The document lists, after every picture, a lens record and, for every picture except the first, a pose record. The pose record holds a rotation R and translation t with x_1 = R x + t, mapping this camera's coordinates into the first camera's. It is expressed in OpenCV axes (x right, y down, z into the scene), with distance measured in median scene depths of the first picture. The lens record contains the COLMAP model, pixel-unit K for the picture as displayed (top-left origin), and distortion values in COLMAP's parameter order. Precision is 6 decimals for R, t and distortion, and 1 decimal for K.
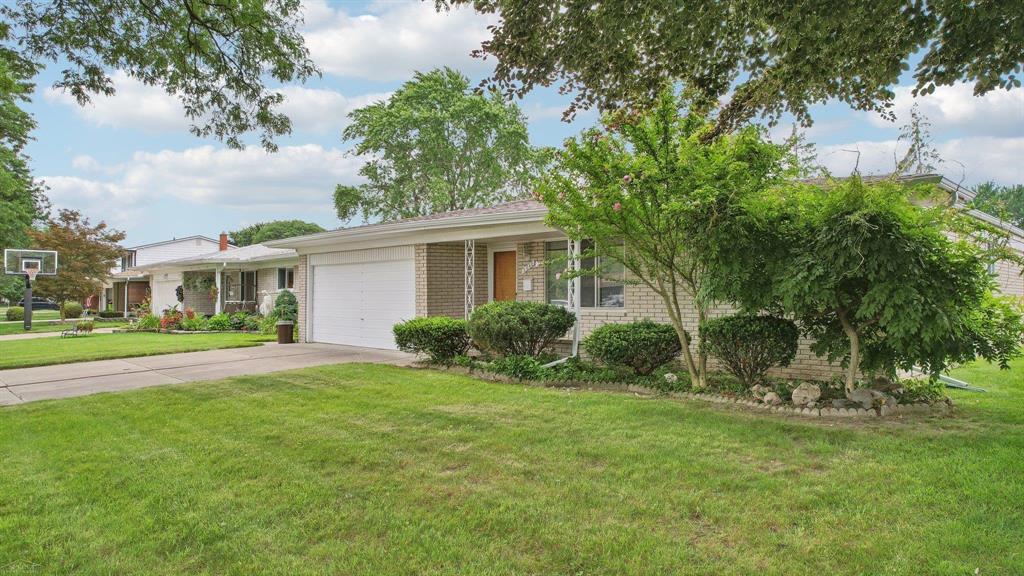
lens RADIAL K [[657.0, 0, 511.3], [0, 657.0, 291.8], [0, 0, 1]] dist [-0.081663, 0.073491]
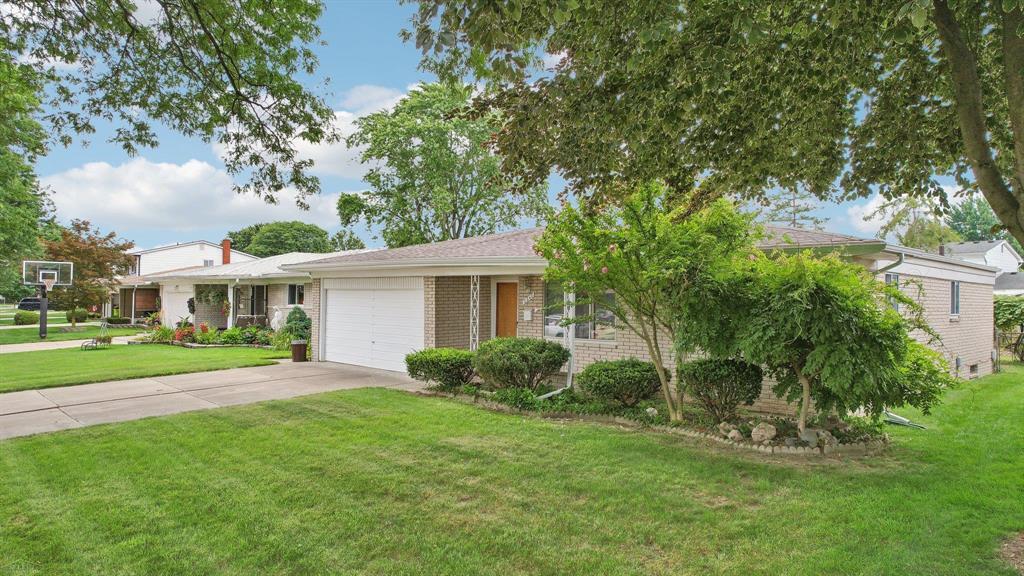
lens RADIAL K [[661.9, 0, 511.6], [0, 661.9, 294.4], [0, 0, 1]] dist [-0.078371, 0.066618]
pose [[0.999929, 0.011941, -0.000352, -0.002868], [-0.011942, 0.999927, -0.001924, -0.069112], [0.000329, 0.001928, 0.999998, -0.151357]]
